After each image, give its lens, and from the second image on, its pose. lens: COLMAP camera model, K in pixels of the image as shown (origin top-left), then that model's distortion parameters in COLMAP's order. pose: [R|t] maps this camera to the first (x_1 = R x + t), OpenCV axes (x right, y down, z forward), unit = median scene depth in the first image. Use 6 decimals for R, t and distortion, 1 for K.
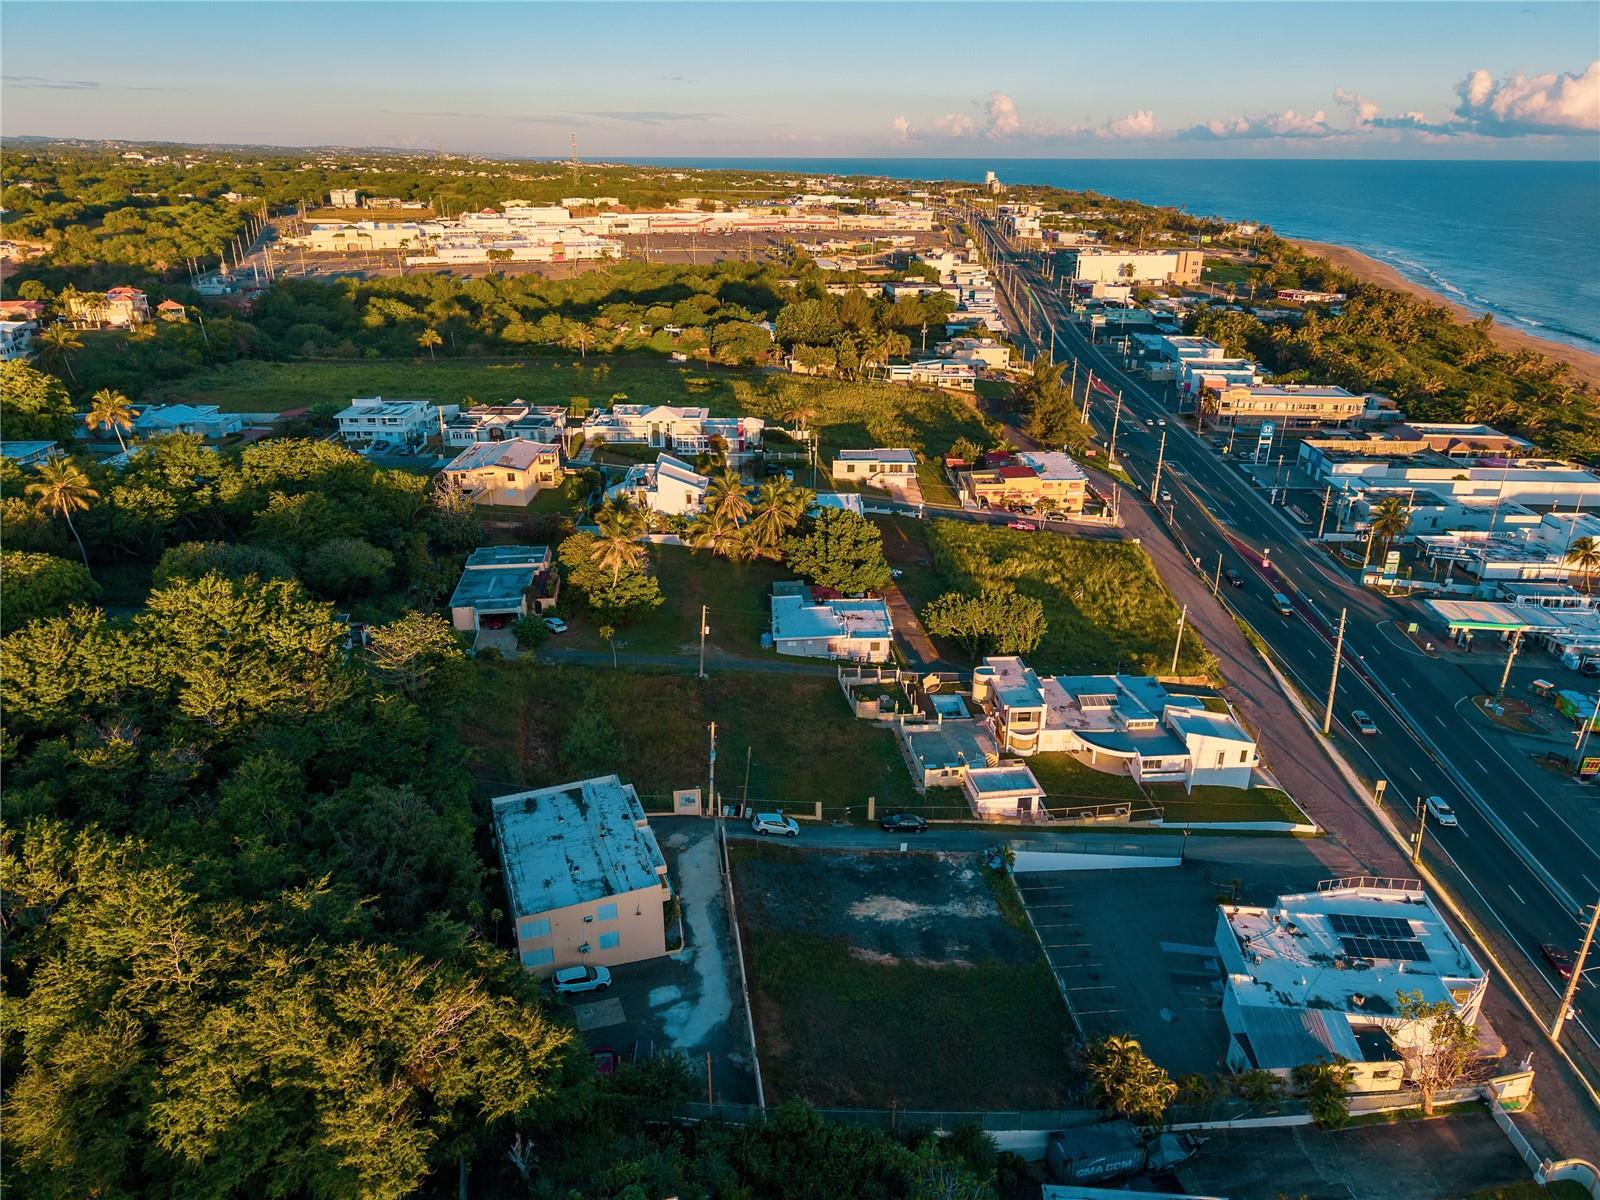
lens RADIAL K [[1056.3, 0, 800.0], [0, 1056.3, 600.0], [0, 0, 1]] dist [0.022423, -0.031909]
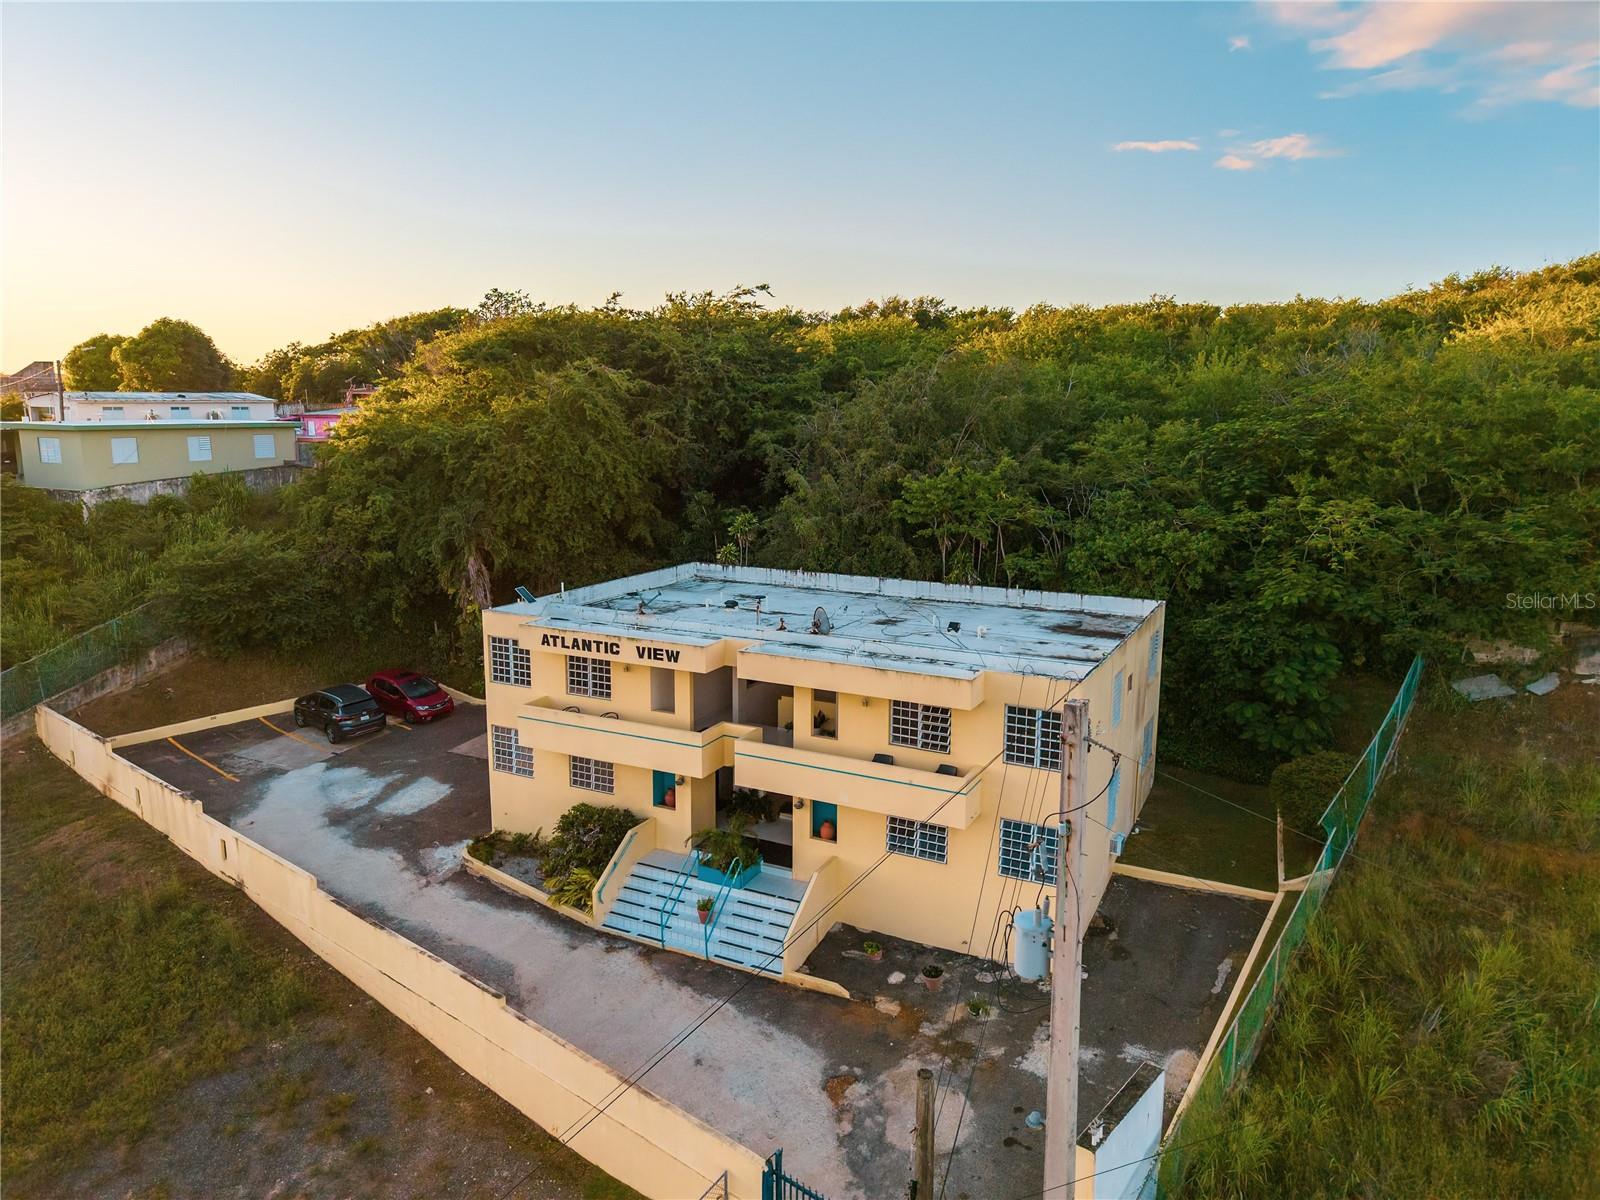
lens RADIAL K [[1068.9, 0, 822.1], [0, 1068.9, 576.8], [0, 0, 1]] dist [0.028985, -0.033388]
pose [[-0.726856, 0.103582, -0.678934, 0.030613], [-0.274921, 0.862020, 0.425841, 0.062443], [0.629364, 0.496178, -0.598088, 1.147447]]
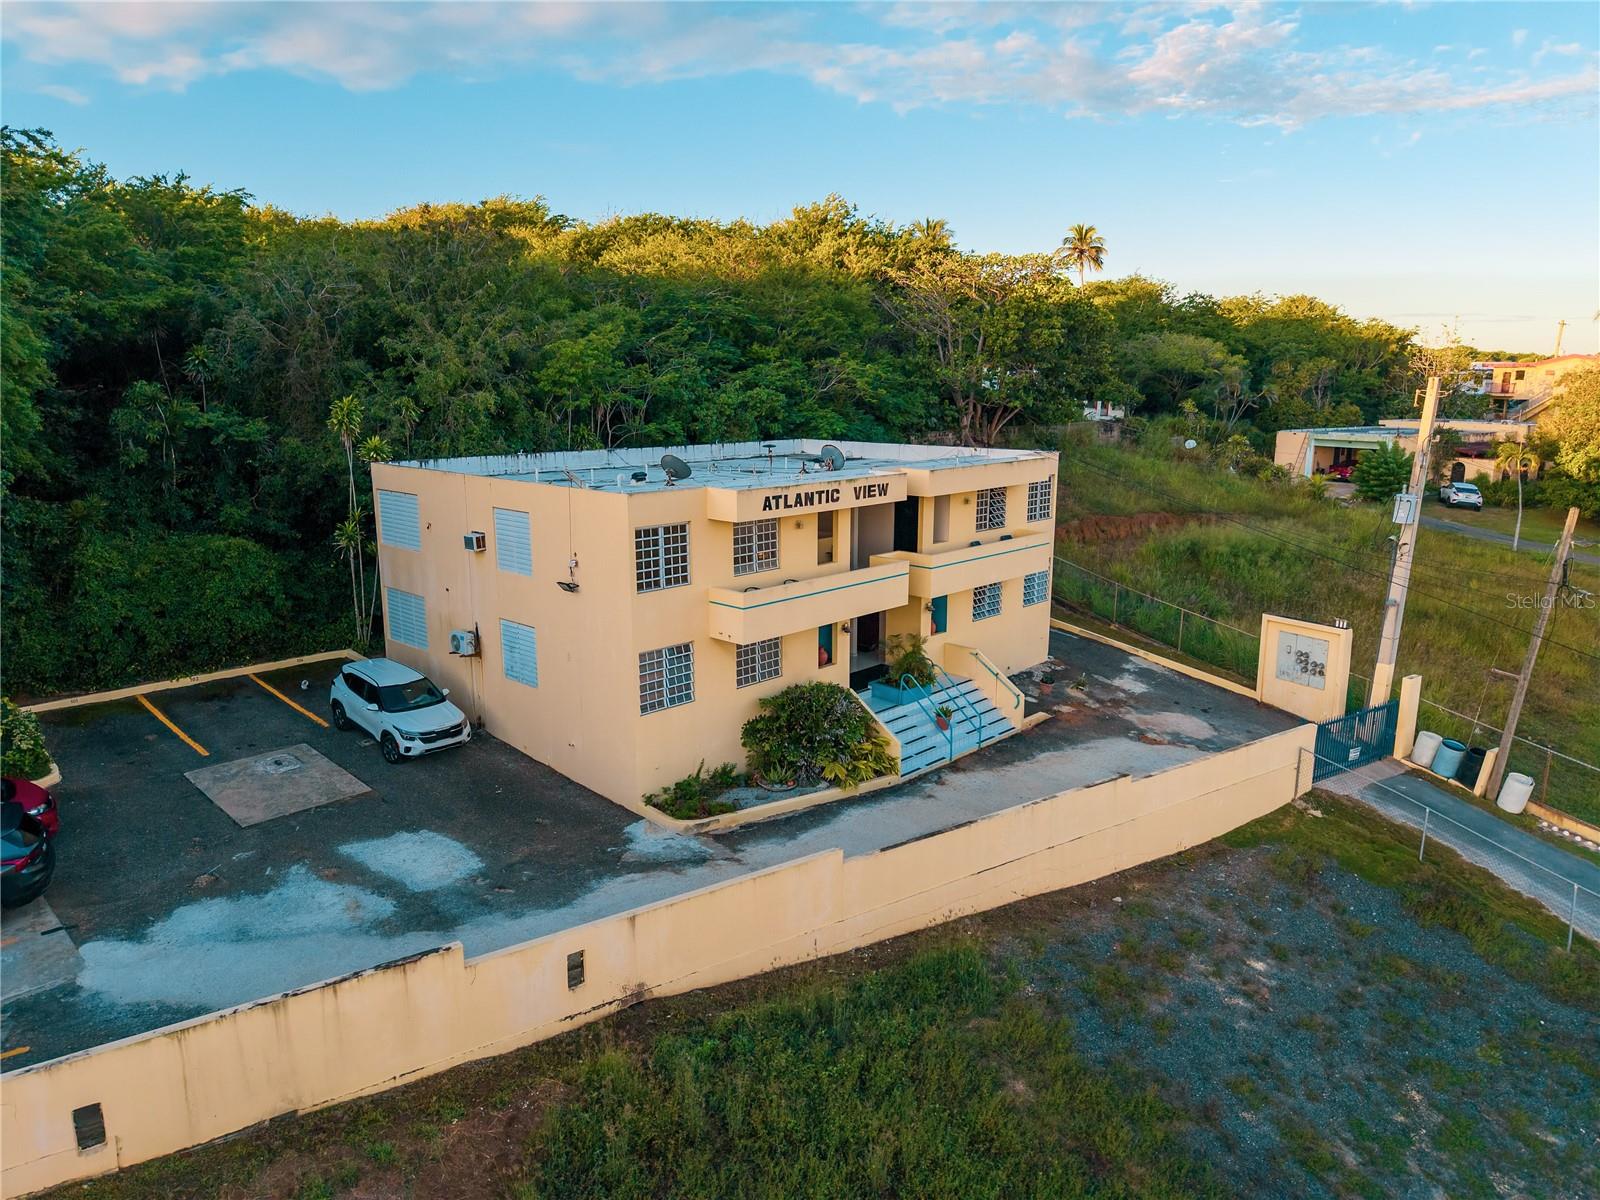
lens RADIAL K [[1056.3, 0, 800.0], [0, 1056.3, 600.0], [0, 0, 1]] dist [0.022423, -0.031909]
pose [[0.443173, 0.185723, -0.876986, 0.106277], [-0.349079, 0.936835, 0.021995, 0.243145], [0.825676, 0.296390, 0.480012, 0.817821]]
